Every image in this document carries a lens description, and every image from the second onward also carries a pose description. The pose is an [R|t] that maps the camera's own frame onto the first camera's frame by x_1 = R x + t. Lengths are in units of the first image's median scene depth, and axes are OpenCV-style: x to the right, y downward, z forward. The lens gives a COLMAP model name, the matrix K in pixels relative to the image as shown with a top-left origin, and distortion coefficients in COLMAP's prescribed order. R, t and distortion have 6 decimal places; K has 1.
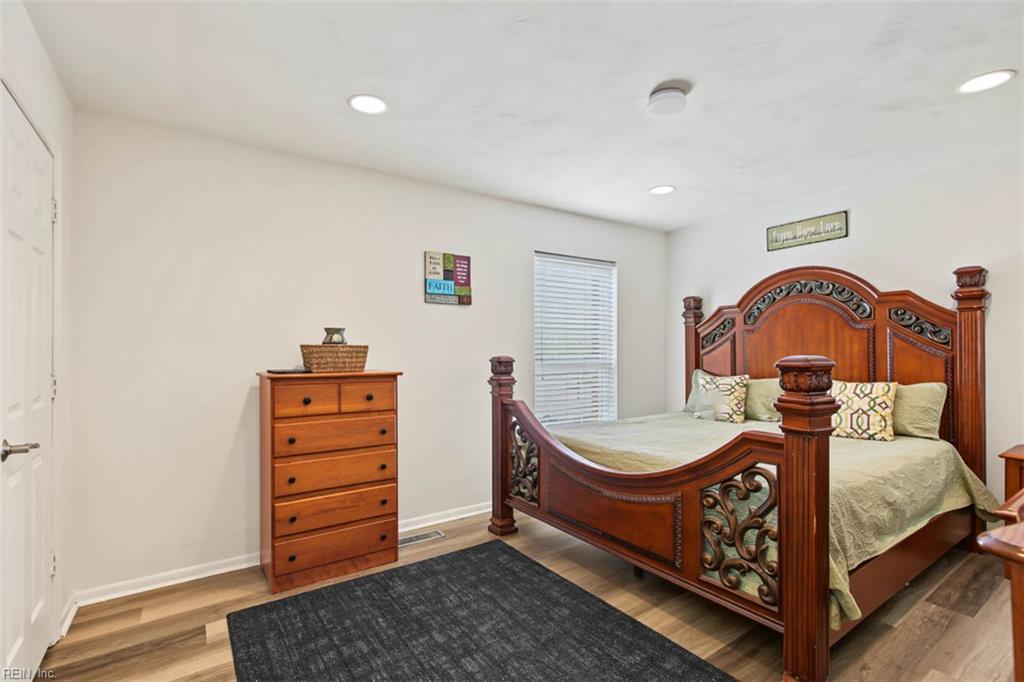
lens RADIAL K [[483.3, 0, 515.6], [0, 483.3, 344.3], [0, 0, 1]] dist [-0.005971, 0.000549]
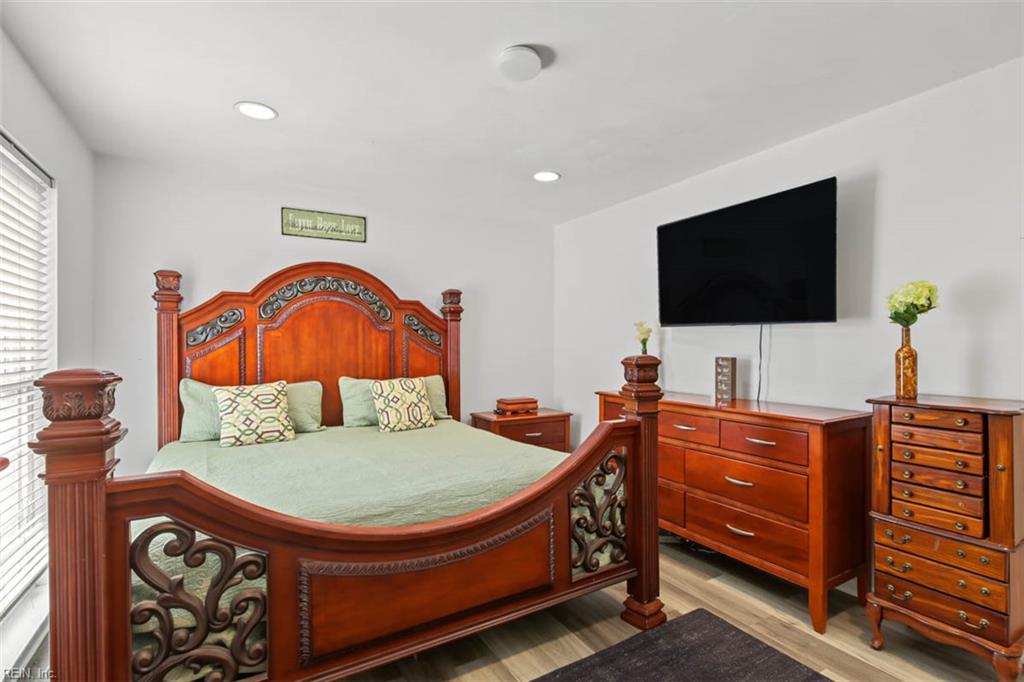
lens RADIAL K [[483.3, 0, 518.7], [0, 483.3, 351.5], [0, 0, 1]] dist [-0.005971, 0.000549]
pose [[0.056510, -0.000866, 0.998402, -0.575494], [-0.006714, 0.999977, 0.001248, 0.018167], [-0.998379, -0.006774, 0.056503, 1.011132]]
